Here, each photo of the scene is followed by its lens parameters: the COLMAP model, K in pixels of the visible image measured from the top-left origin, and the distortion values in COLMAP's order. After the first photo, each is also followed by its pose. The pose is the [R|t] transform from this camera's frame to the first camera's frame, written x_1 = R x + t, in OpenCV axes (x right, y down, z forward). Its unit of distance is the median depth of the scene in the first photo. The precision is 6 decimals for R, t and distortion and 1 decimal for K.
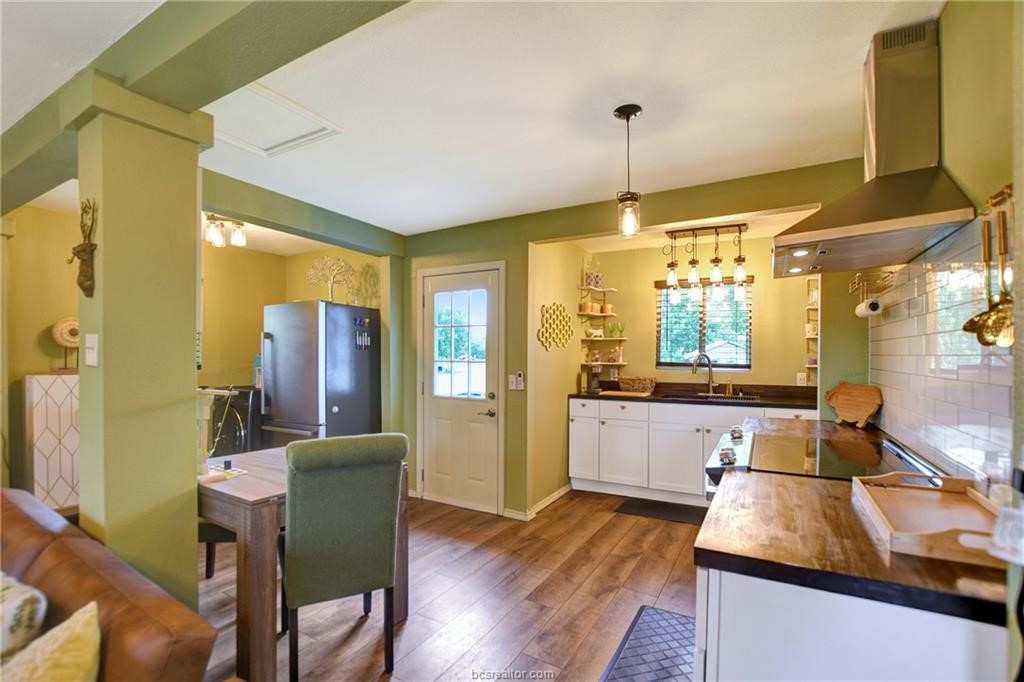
lens RADIAL K [[464.4, 0, 517.2], [0, 464.4, 358.9], [0, 0, 1]] dist [-0.030762, -0.000118]
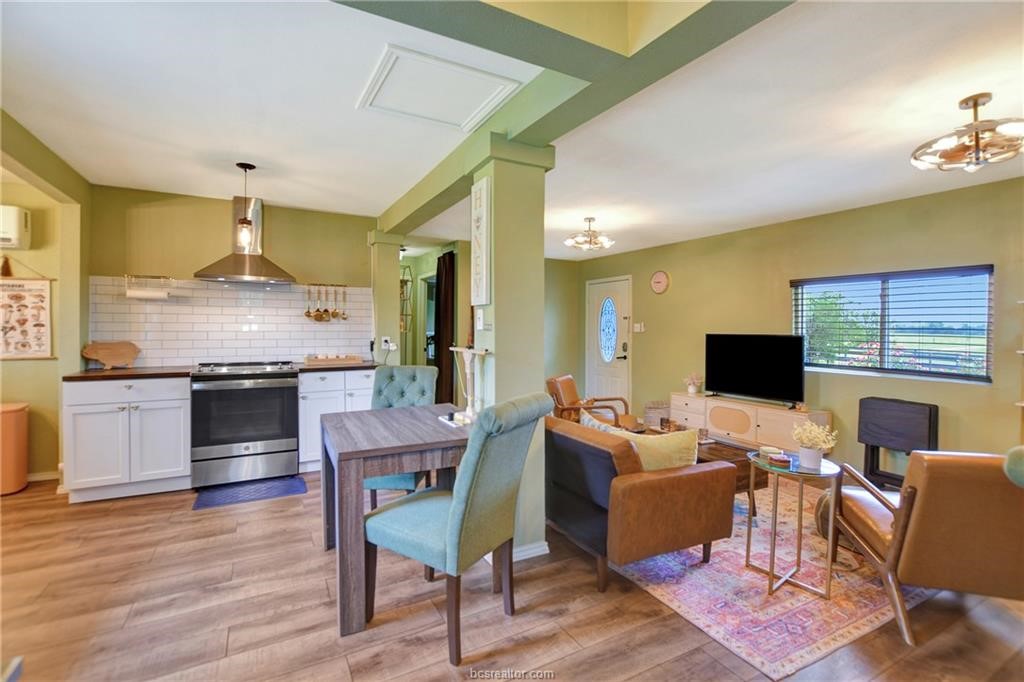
lens RADIAL K [[477.1, 0, 509.2], [0, 477.1, 327.9], [0, 0, 1]] dist [-0.028233, 0.000319]
pose [[-0.846392, -0.005216, 0.532535, -0.690997], [-0.002838, 0.999982, 0.005284, -0.001465], [-0.532553, 0.002962, -0.846391, 0.943089]]
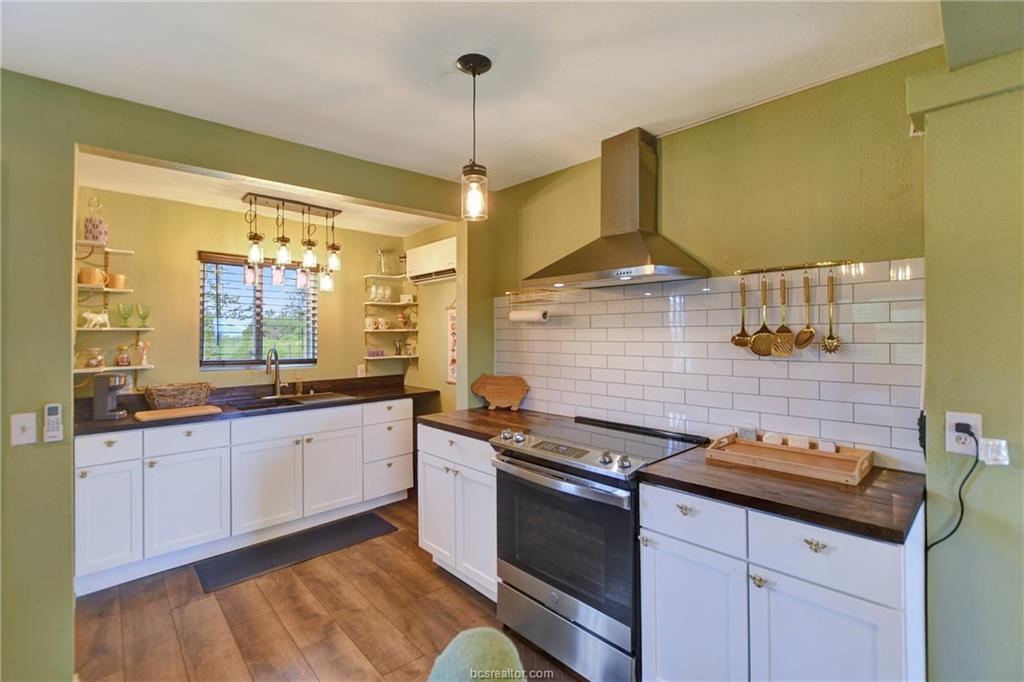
lens RADIAL K [[458.4, 0, 504.0], [0, 458.4, 325.0], [0, 0, 1]] dist [-0.018906, -0.000017]
pose [[0.324459, 0.012912, 0.945812, -0.251802], [0.014470, 0.999722, -0.018612, -0.034492], [-0.945789, 0.019725, 0.324182, 0.349278]]
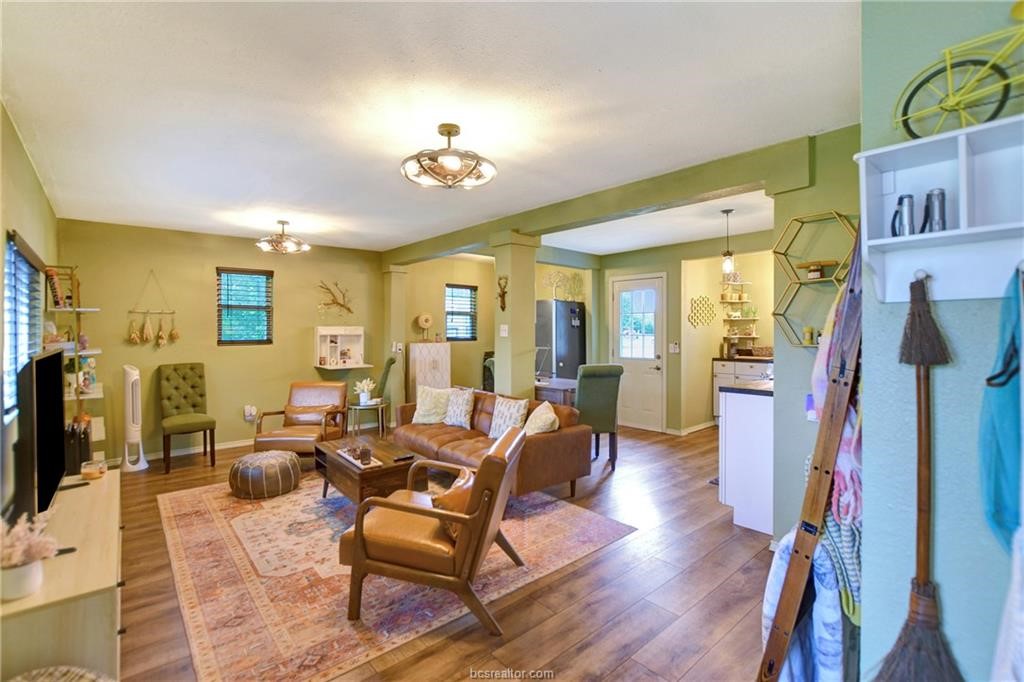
lens RADIAL K [[478.5, 0, 523.6], [0, 478.5, 327.8], [0, 0, 1]] dist [-0.027918, 0.000328]
pose [[0.949462, -0.006936, -0.313807, 0.018940], [0.003256, 0.999920, -0.012248, -0.001308], [0.313866, 0.010608, 0.949408, -0.629246]]
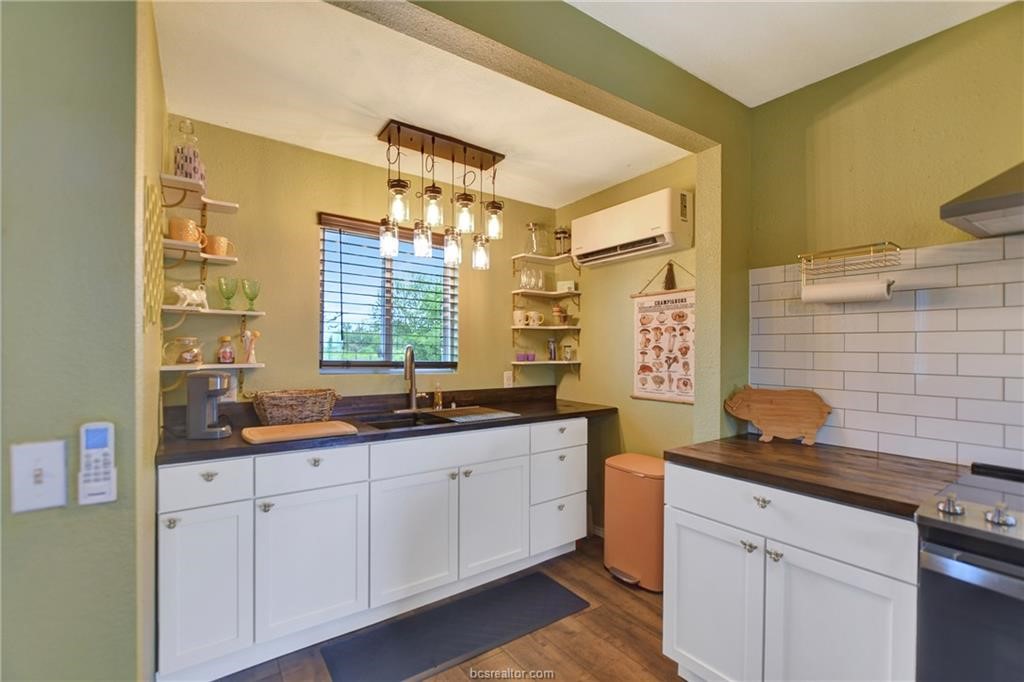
lens RADIAL K [[454.8, 0, 514.8], [0, 454.8, 352.5], [0, 0, 1]] dist [-0.024790, 0.000436]
pose [[0.434965, -0.006100, 0.900426, -0.089173], [0.000396, 0.999978, 0.006584, -0.007216], [-0.900447, -0.002507, 0.434958, 0.630747]]
